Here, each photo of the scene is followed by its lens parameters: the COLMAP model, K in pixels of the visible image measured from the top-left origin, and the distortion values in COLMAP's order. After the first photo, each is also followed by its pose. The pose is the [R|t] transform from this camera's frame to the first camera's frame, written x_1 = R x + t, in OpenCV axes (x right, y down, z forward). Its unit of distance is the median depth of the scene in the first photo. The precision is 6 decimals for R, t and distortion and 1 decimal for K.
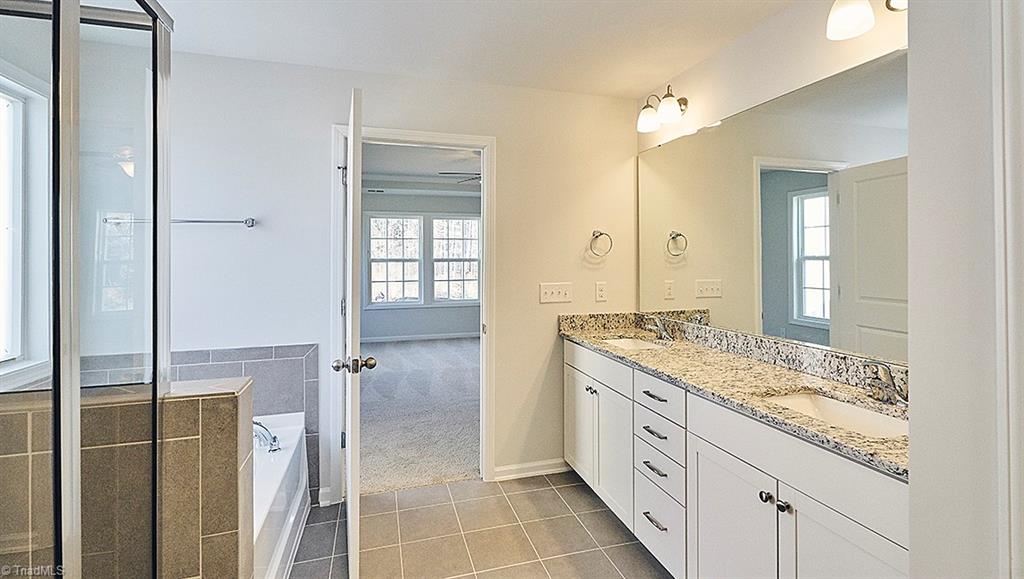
lens RADIAL K [[465.9, 0, 512.9], [0, 465.9, 257.6], [0, 0, 1]] dist [0.001801, 0.000014]
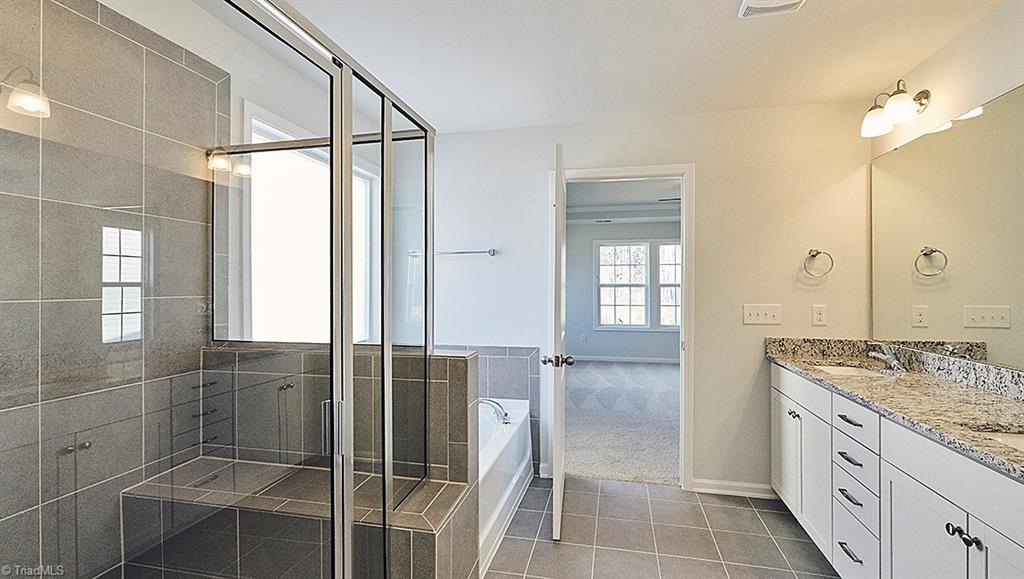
lens RADIAL K [[463.2, 0, 512.0], [0, 463.2, 289.5], [0, 0, 1]] dist [-0.000153, -0.000016]
pose [[0.872744, 0.005943, -0.488142, 0.121681], [-0.002003, 0.999961, 0.008592, 0.018027], [0.488174, -0.006520, 0.872722, -0.117510]]
